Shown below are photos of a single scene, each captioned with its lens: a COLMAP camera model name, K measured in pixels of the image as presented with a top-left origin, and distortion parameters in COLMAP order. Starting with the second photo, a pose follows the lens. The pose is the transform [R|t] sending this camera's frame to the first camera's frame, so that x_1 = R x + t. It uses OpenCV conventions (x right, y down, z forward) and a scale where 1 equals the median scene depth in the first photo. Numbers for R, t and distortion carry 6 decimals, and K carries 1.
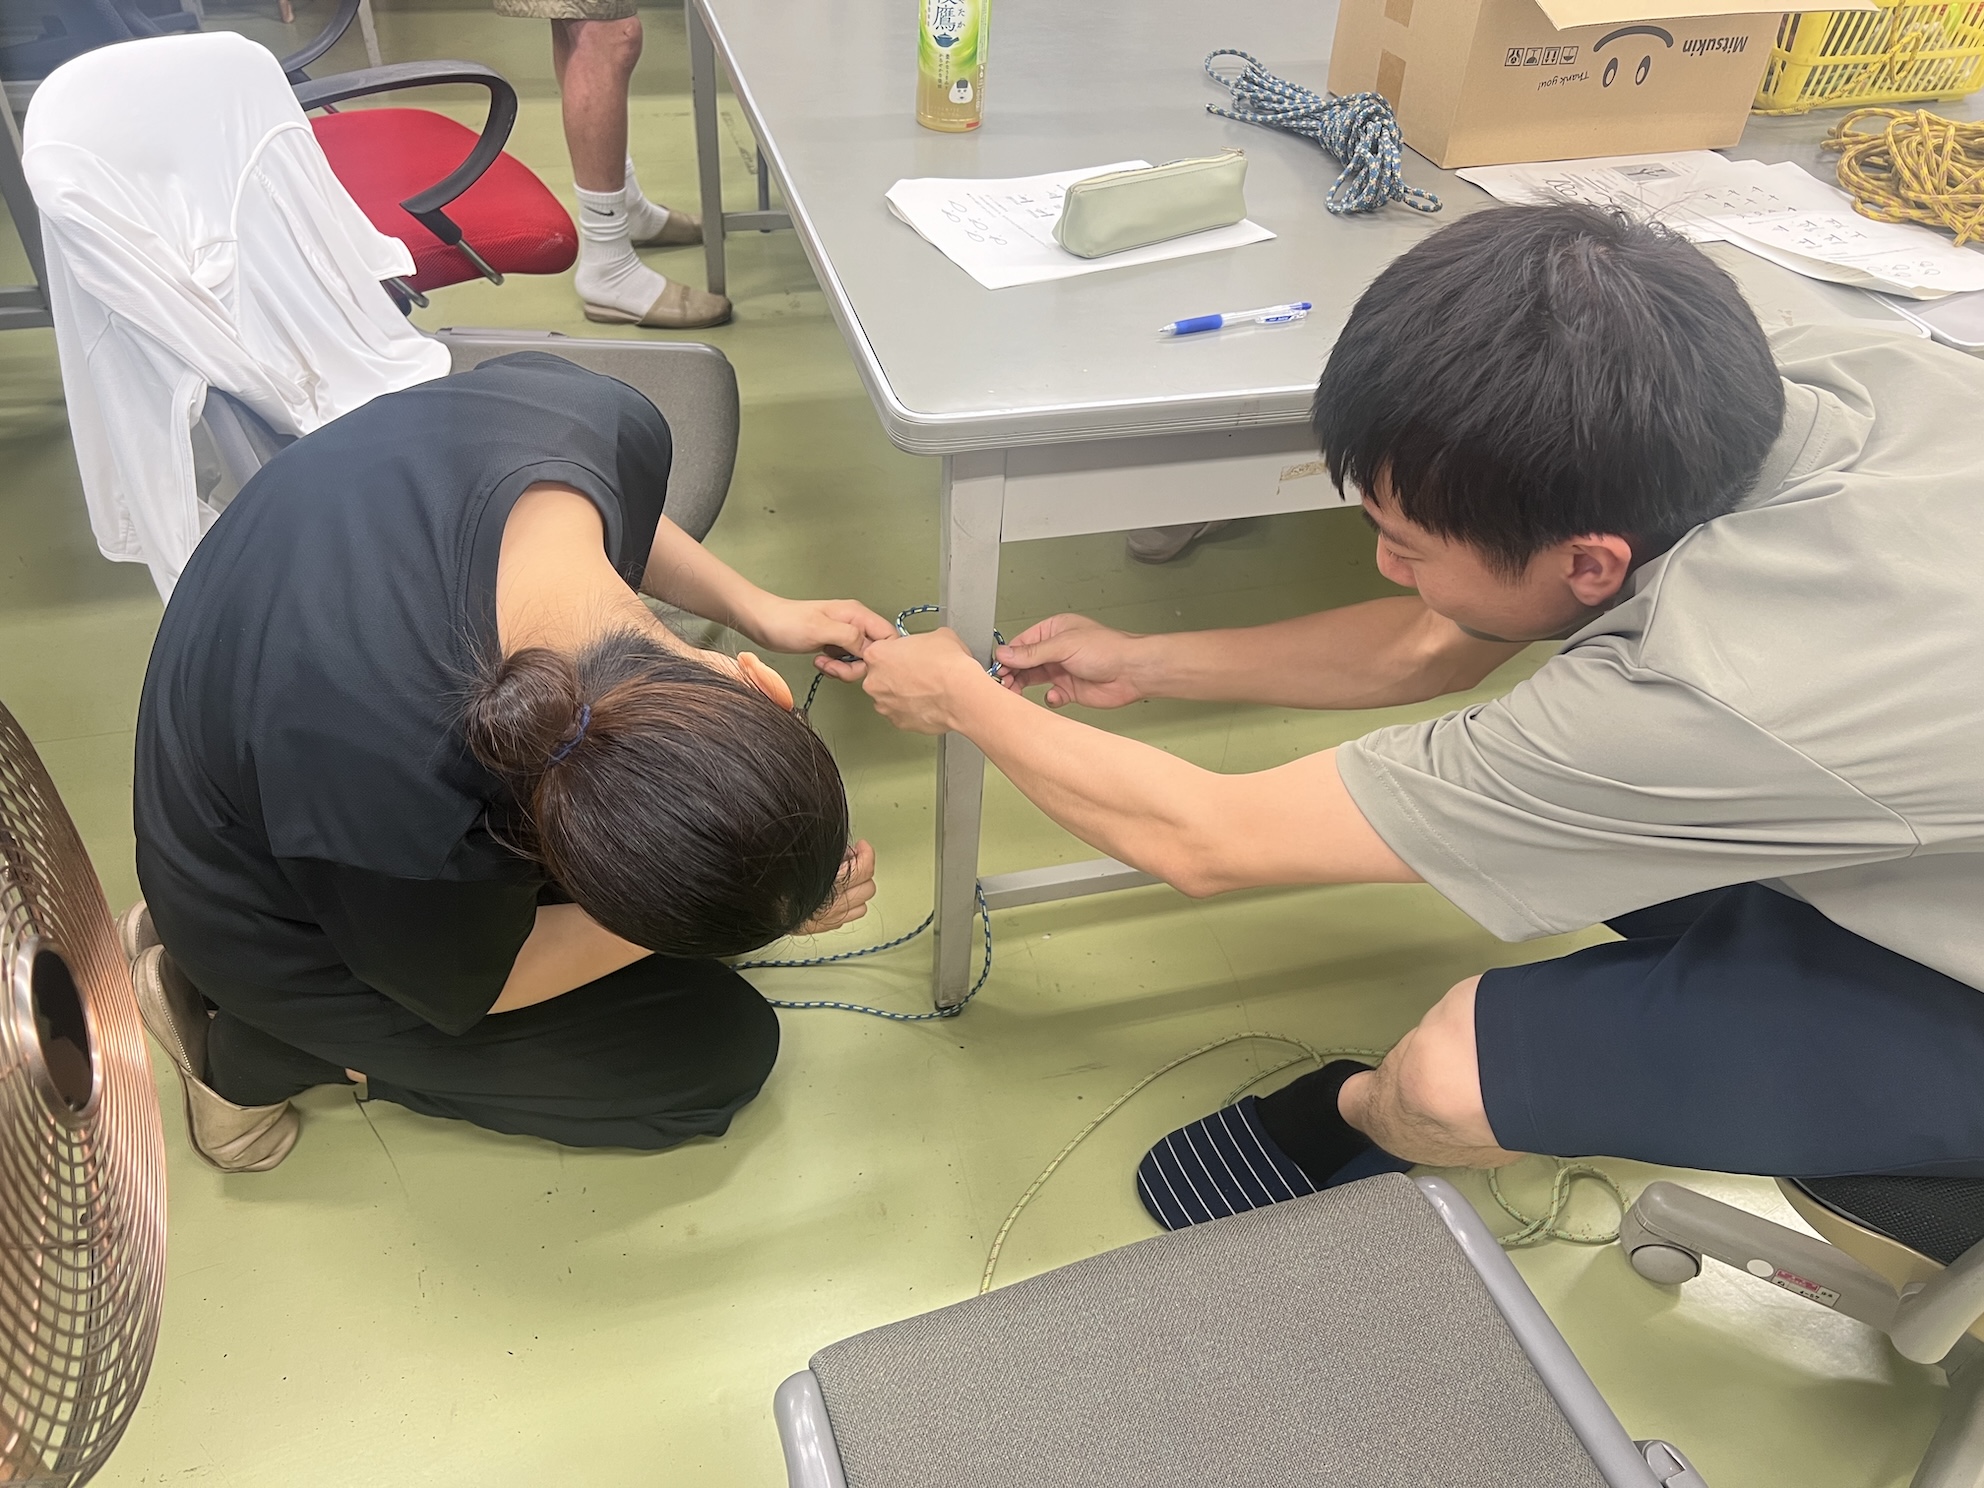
lens RADIAL K [[1479.2, 0, 994.9], [0, 1479.2, 747.8], [0, 0, 1]] dist [0.002197, -0.002978]
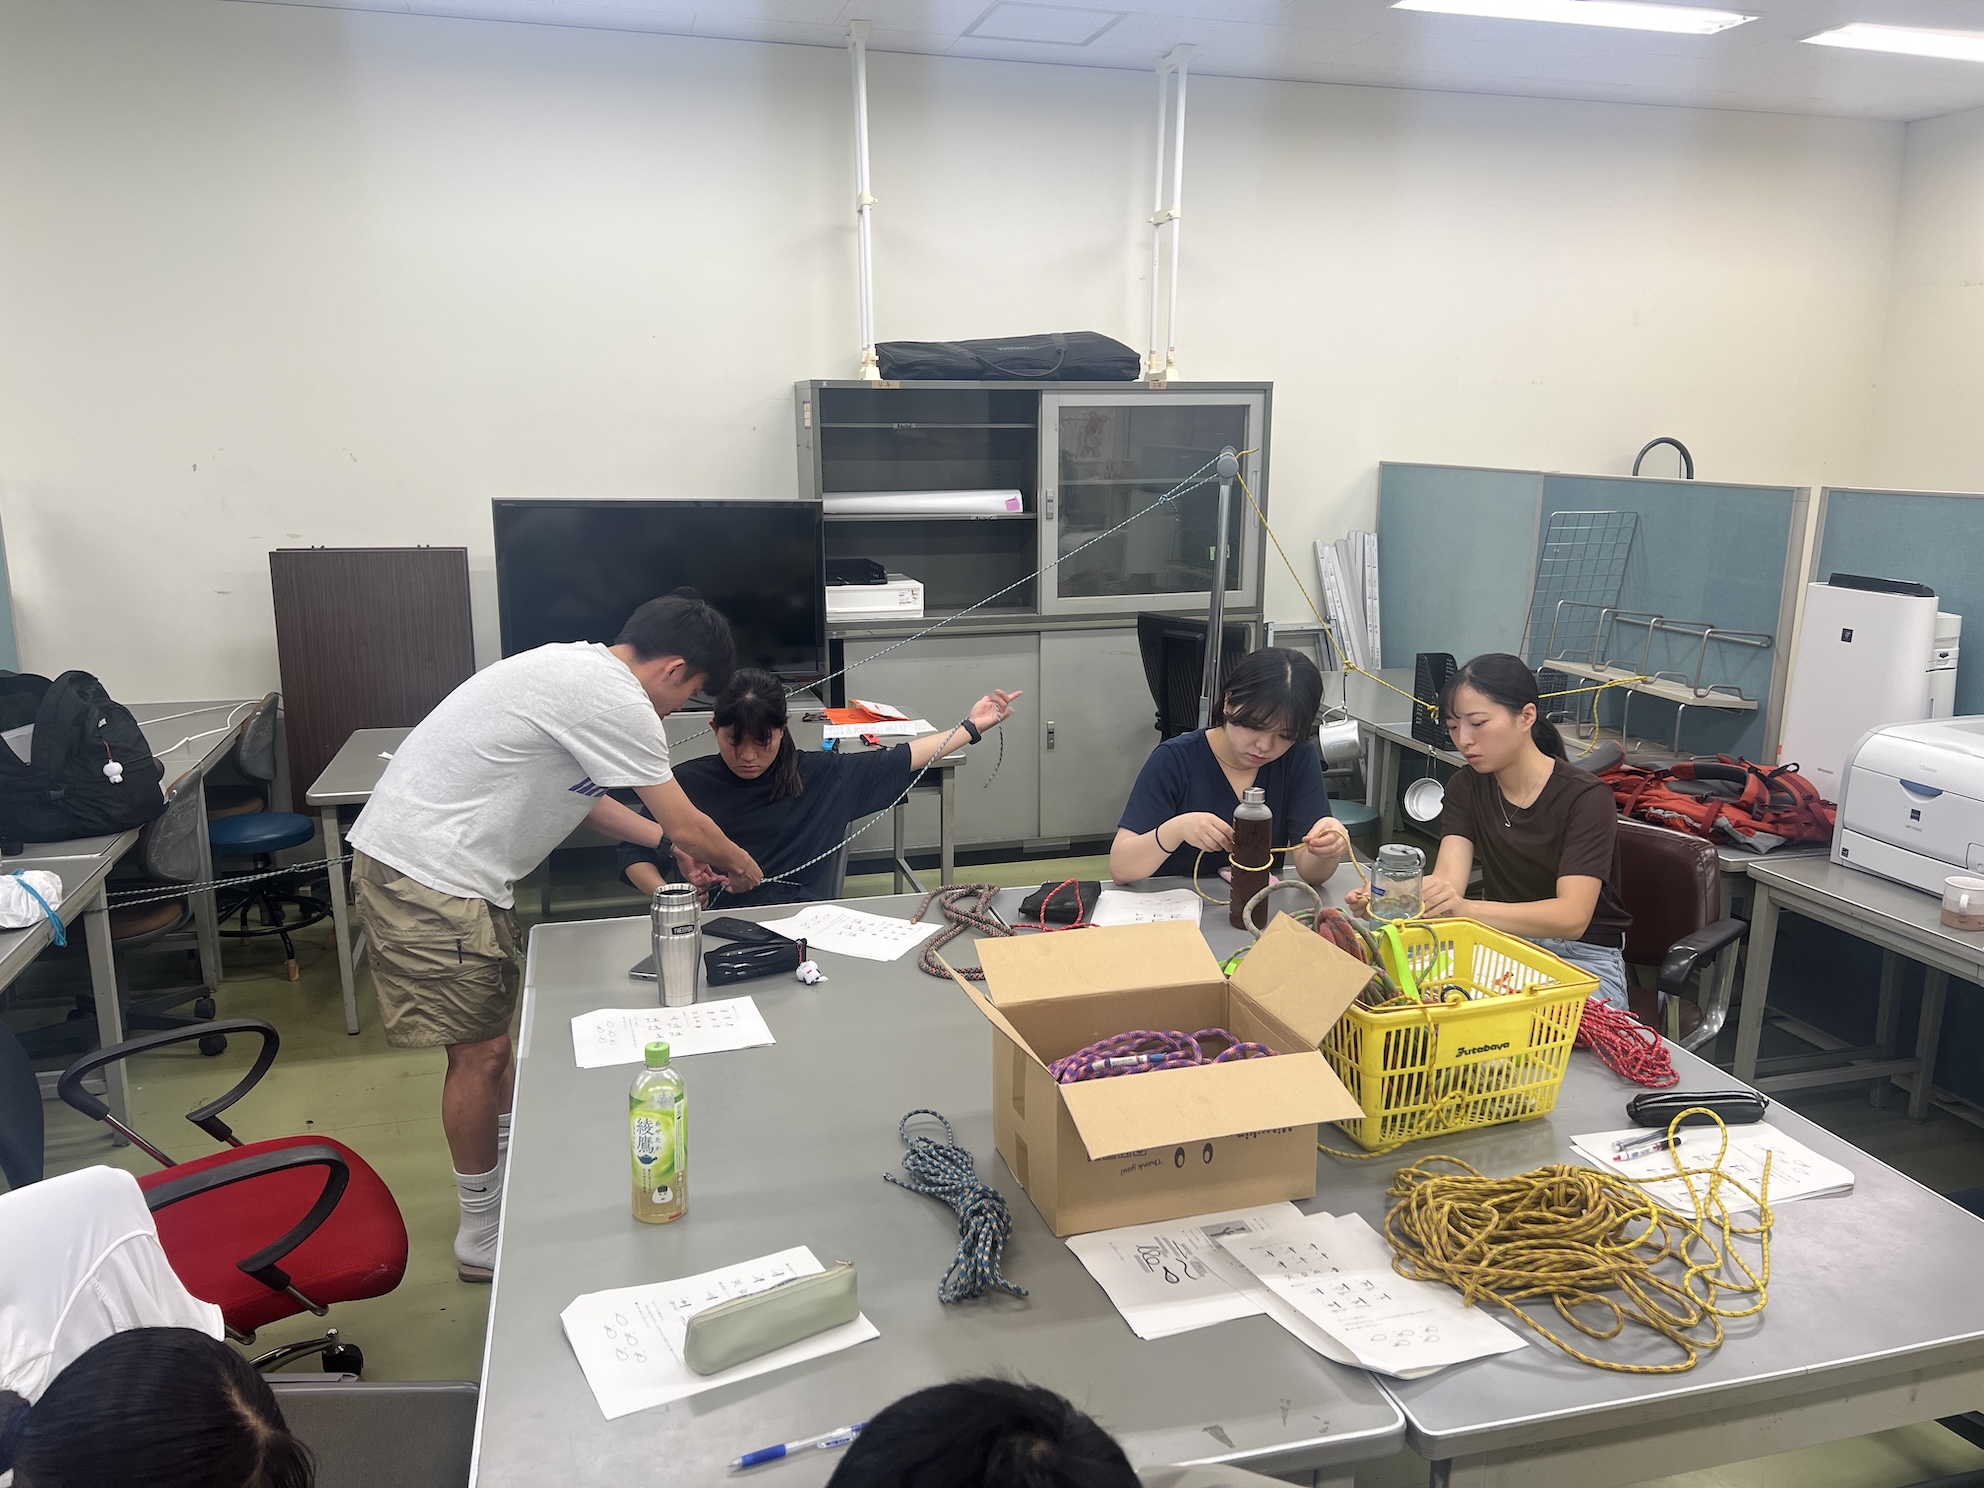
lens RADIAL K [[1479.2, 0, 988.8], [0, 1479.2, 739.3], [0, 0, 1]] dist [0.002197, -0.002978]
pose [[0.998759, -0.045464, -0.020312, 0.297949], [0.029744, 0.871847, -0.488875, -0.158650], [0.039936, 0.487664, 0.872118, -0.272756]]
